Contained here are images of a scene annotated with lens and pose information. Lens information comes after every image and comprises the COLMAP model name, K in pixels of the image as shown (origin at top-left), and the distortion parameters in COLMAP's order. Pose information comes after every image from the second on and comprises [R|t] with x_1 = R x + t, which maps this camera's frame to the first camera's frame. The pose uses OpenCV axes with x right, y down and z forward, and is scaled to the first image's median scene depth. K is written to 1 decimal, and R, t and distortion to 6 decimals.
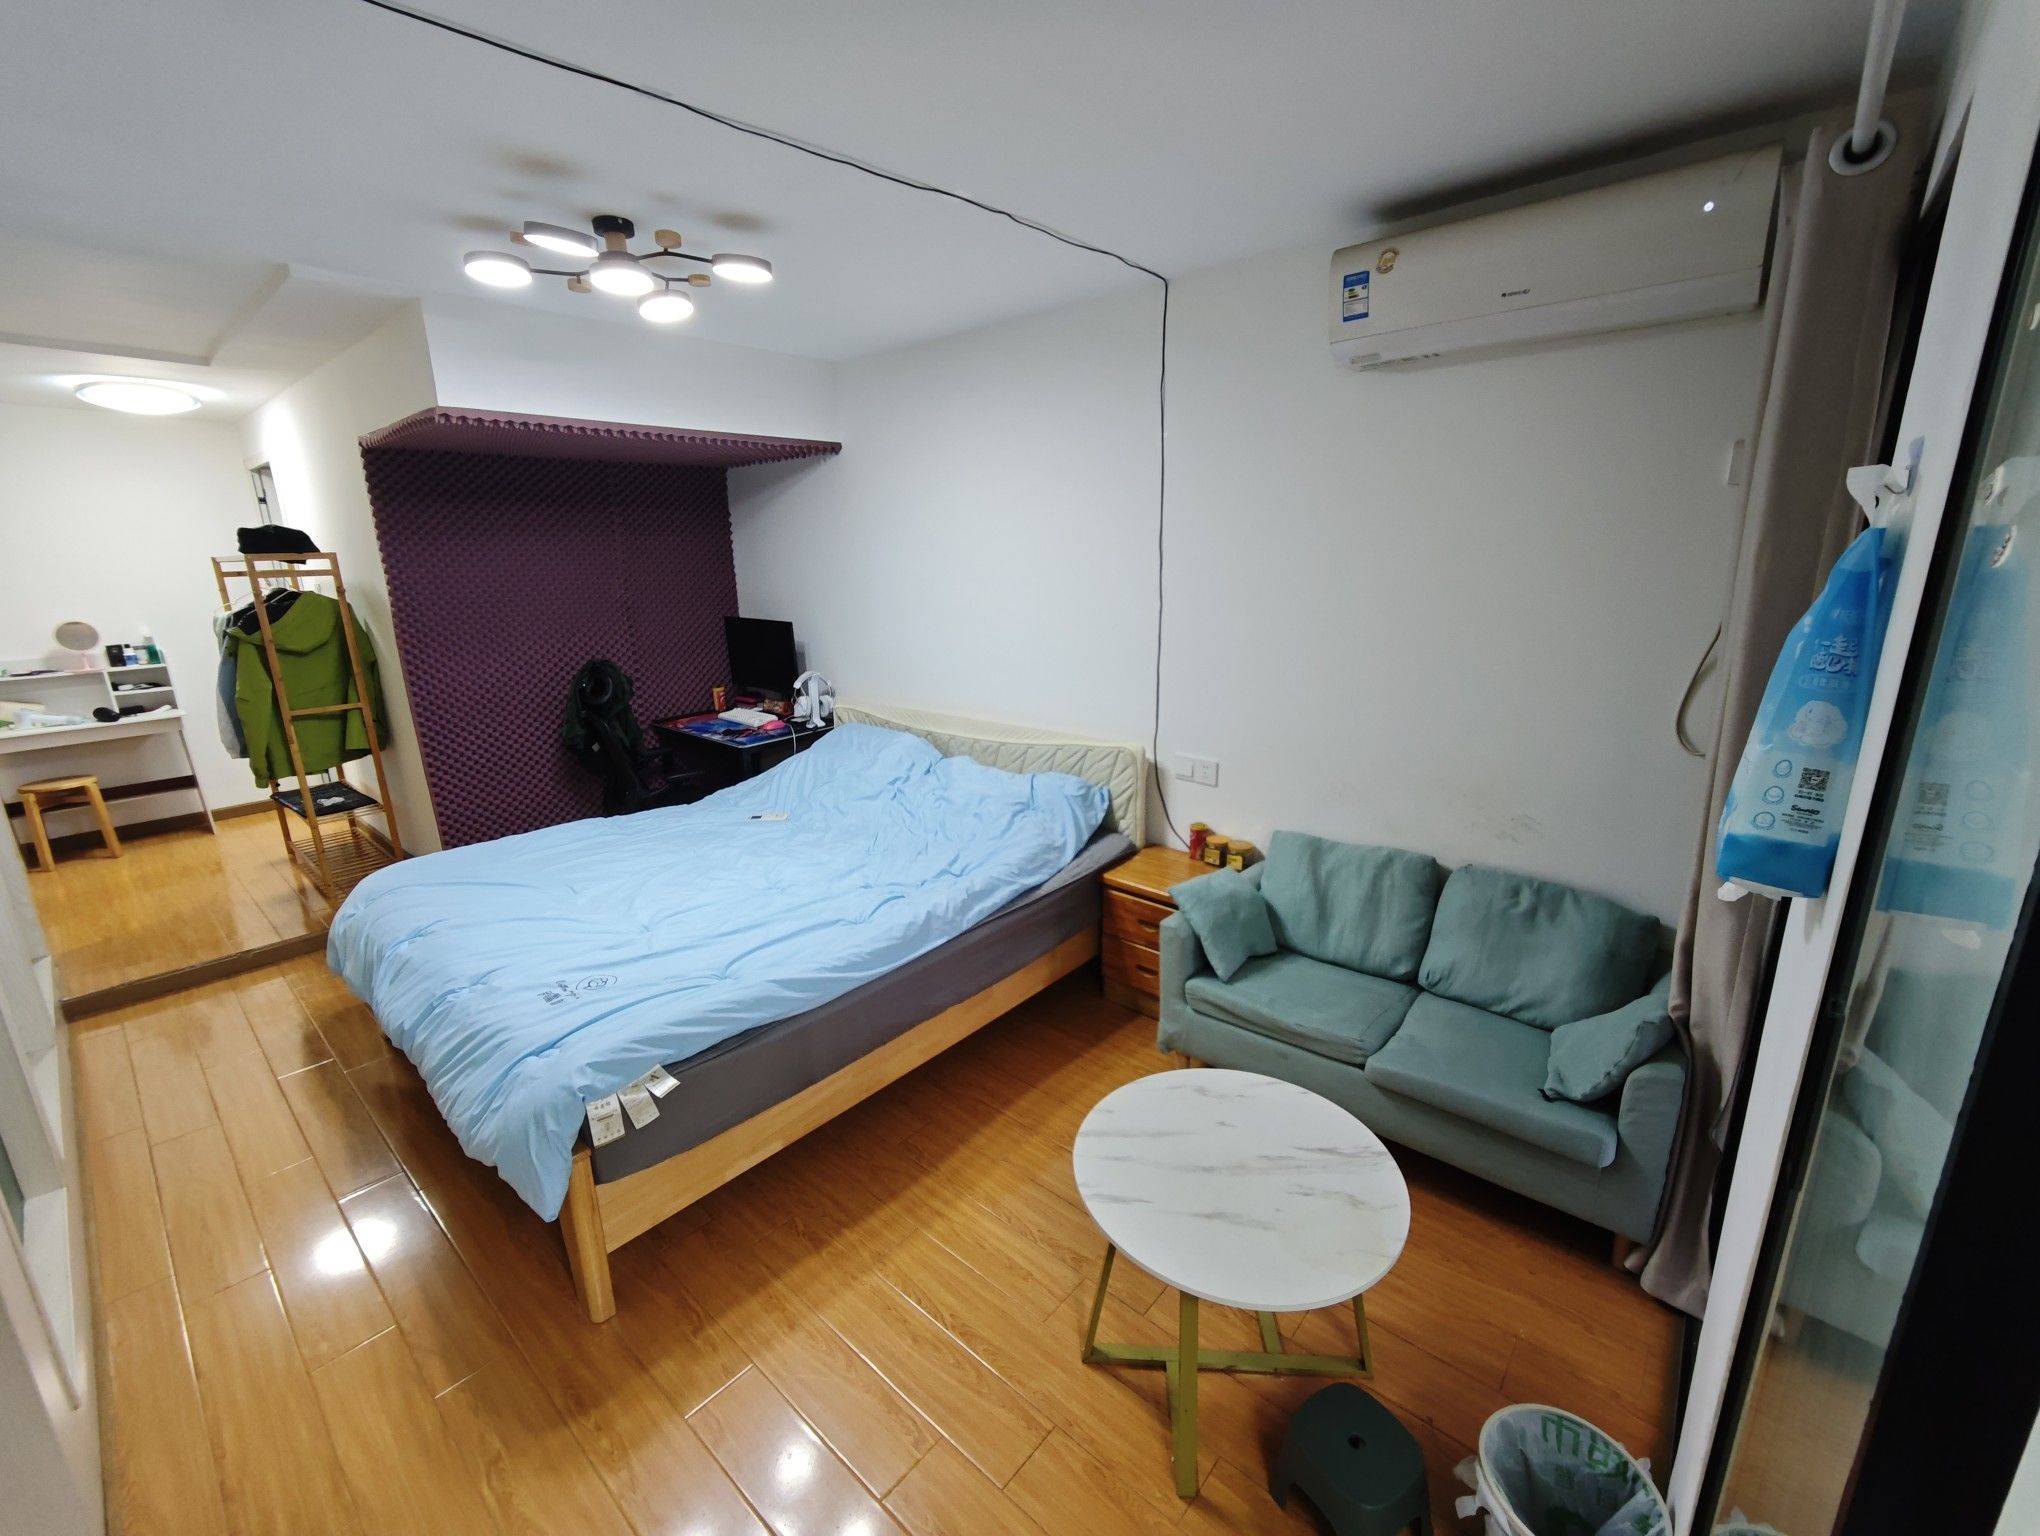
lens RADIAL K [[844.4, 0, 1011.0], [0, 844.4, 783.3], [0, 0, 1]] dist [-0.003338, -0.000199]
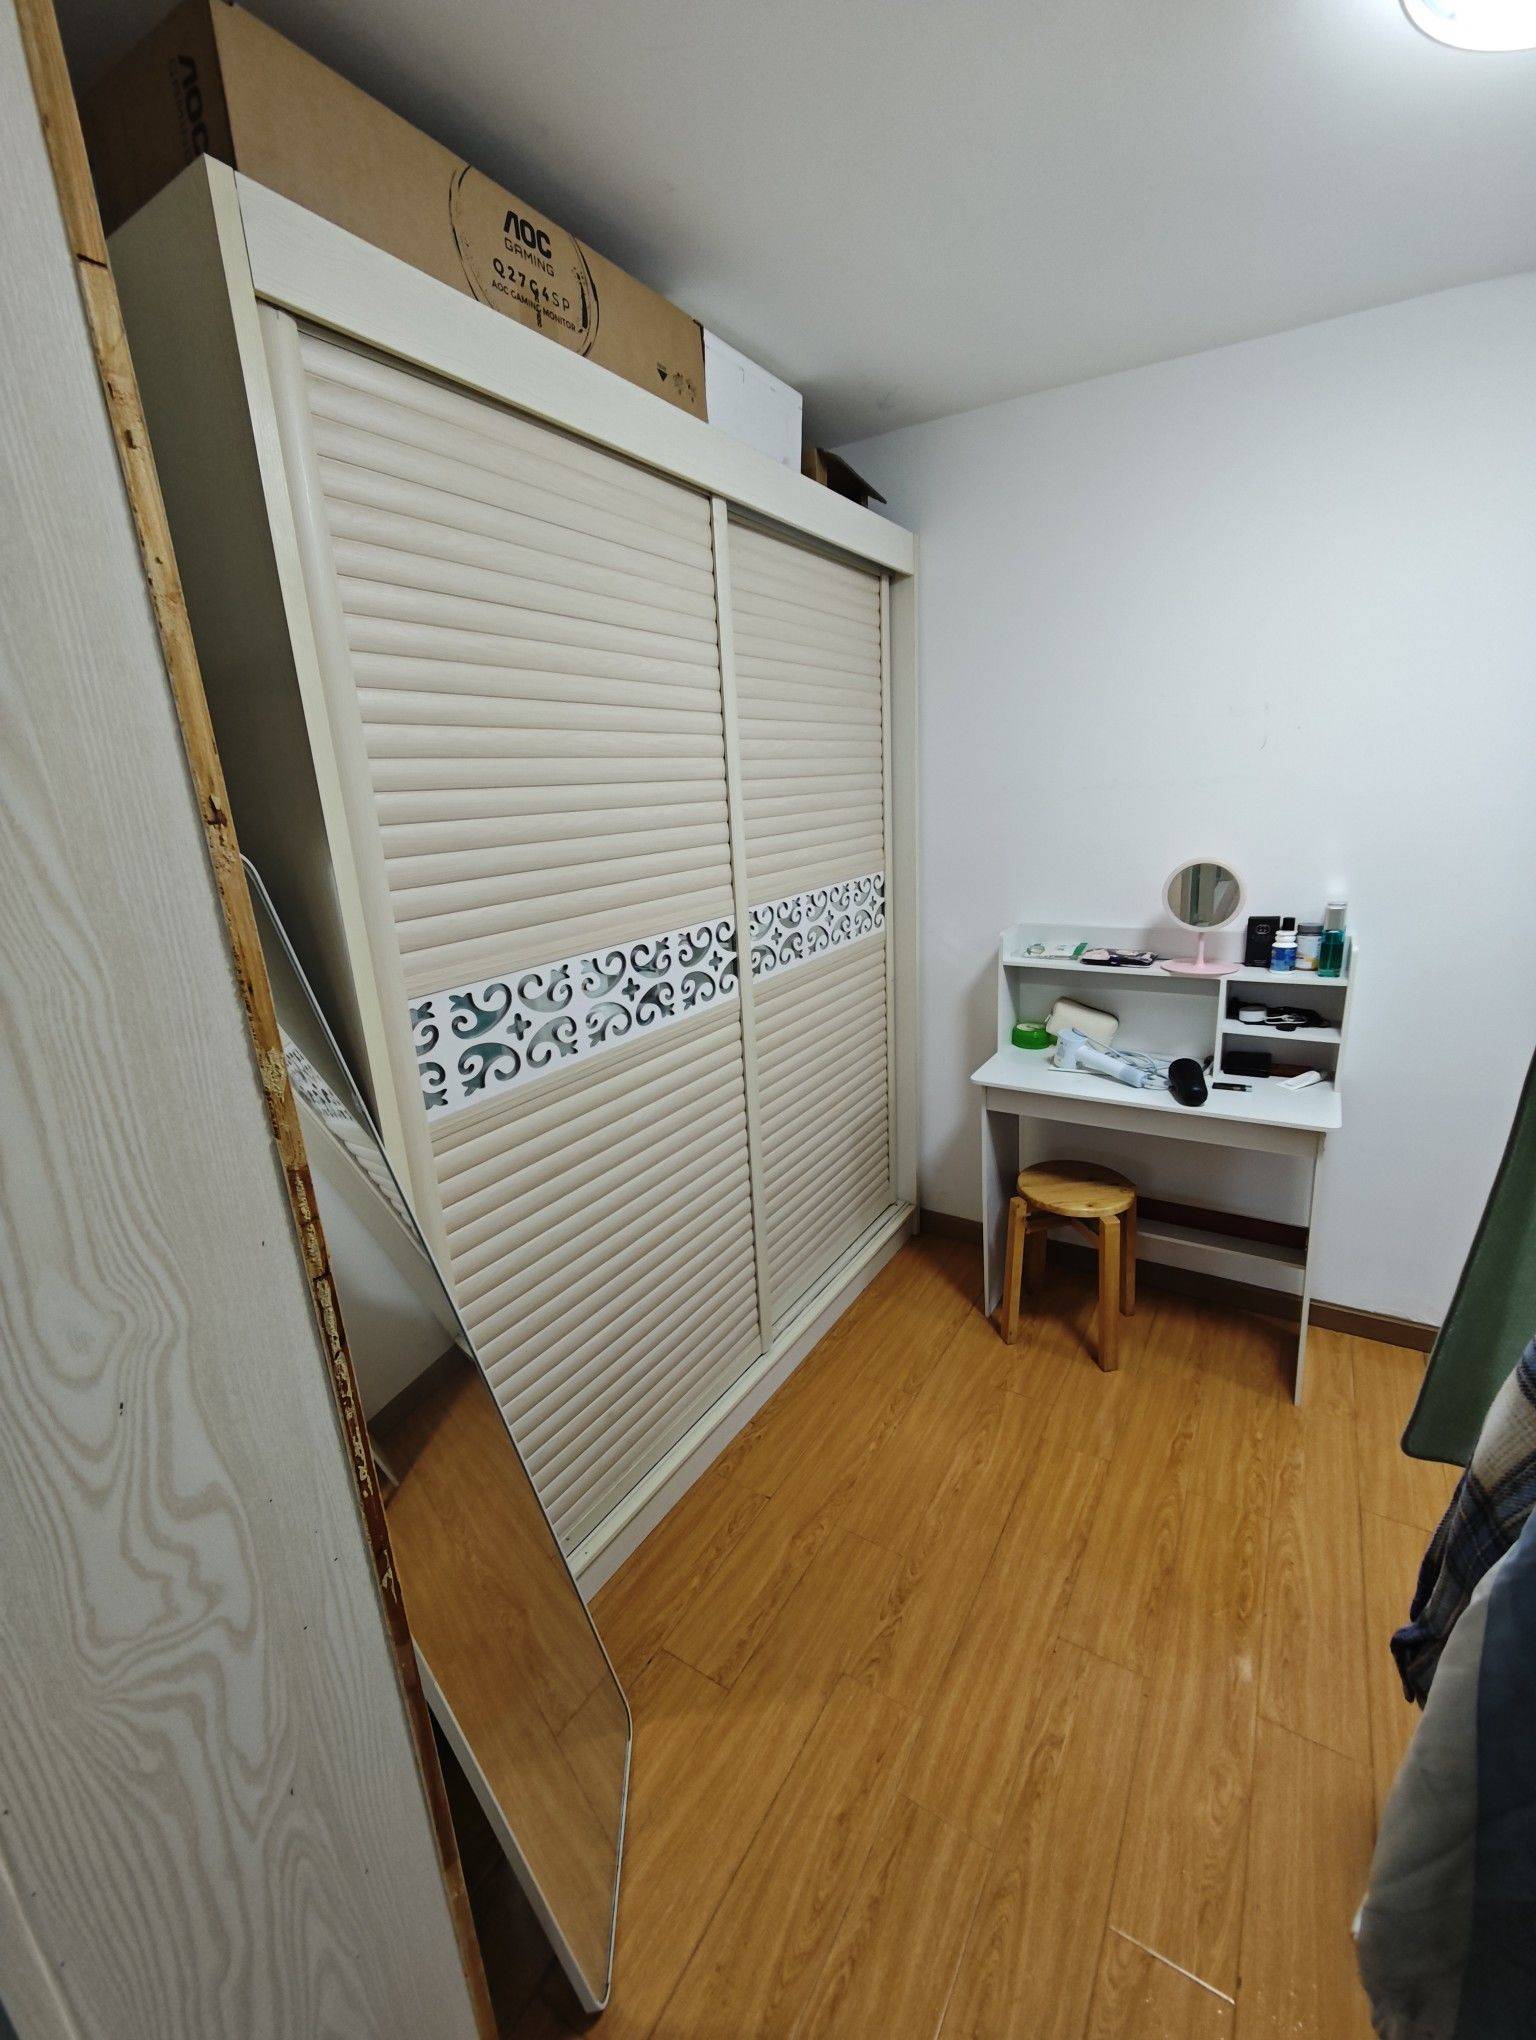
lens RADIAL K [[844.4, 0, 760.3], [0, 844.4, 1018.4], [0, 0, 1]] dist [-0.003338, -0.000199]
pose [[0.159781, 0.286412, -0.944689, -0.673931], [-0.205307, 0.945700, 0.251994, -0.170353], [0.965567, 0.153688, 0.209908, 0.657042]]
